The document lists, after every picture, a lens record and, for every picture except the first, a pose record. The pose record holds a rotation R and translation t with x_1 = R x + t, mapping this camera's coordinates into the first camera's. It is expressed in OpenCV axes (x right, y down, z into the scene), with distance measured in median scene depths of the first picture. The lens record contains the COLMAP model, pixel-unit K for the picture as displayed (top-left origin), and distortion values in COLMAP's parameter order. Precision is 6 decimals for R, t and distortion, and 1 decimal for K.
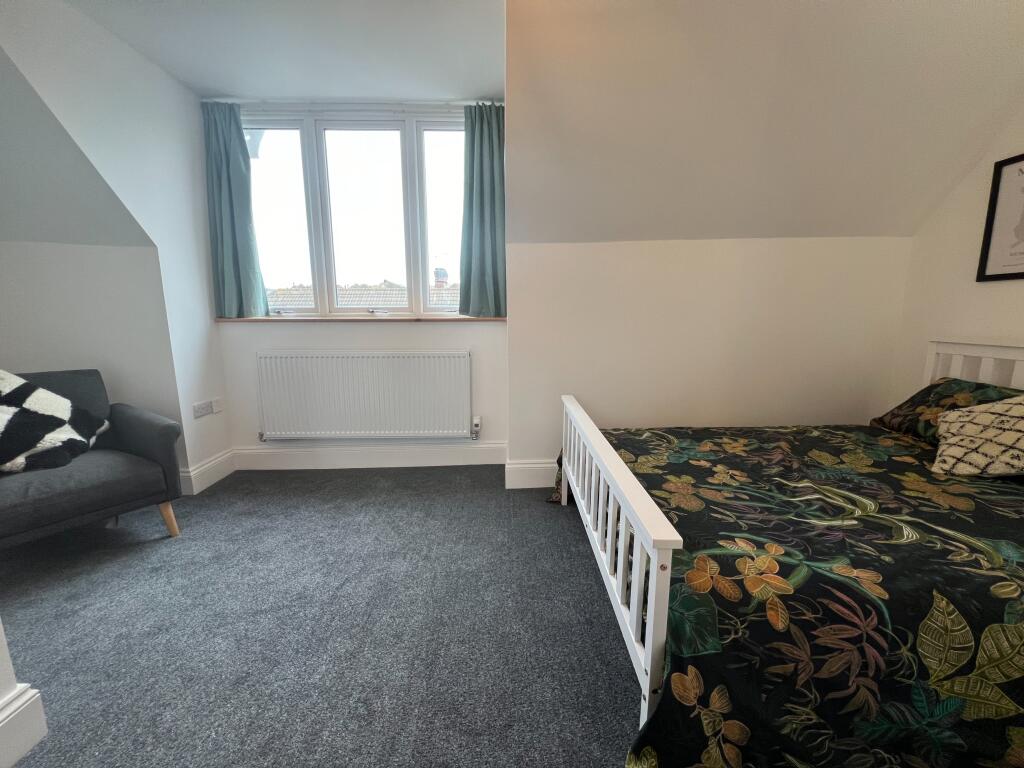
lens RADIAL K [[410.3, 0, 512.5], [0, 410.3, 386.3], [0, 0, 1]] dist [-0.002949, -0.000026]
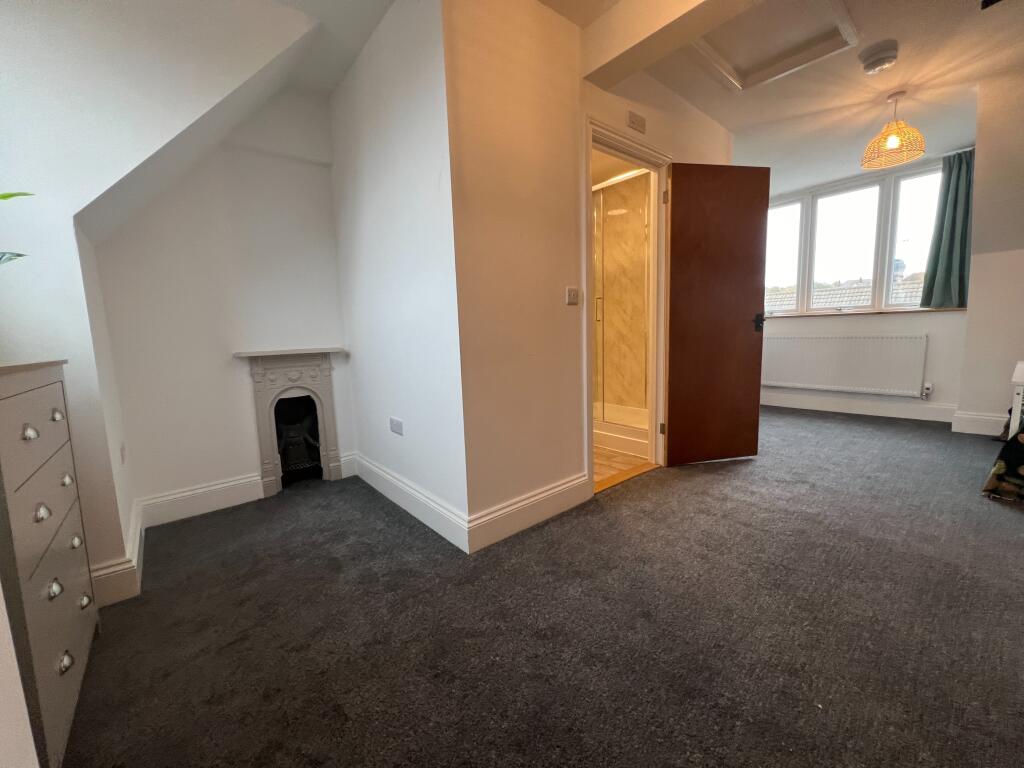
lens RADIAL K [[410.3, 0, 510.8], [0, 410.3, 385.3], [0, 0, 1]] dist [-0.002949, -0.000026]
pose [[0.617615, 0.081926, -0.782202, 0.120205], [-0.099412, 0.994715, 0.025690, 0.191942], [0.780173, 0.061894, 0.622495, -0.932093]]
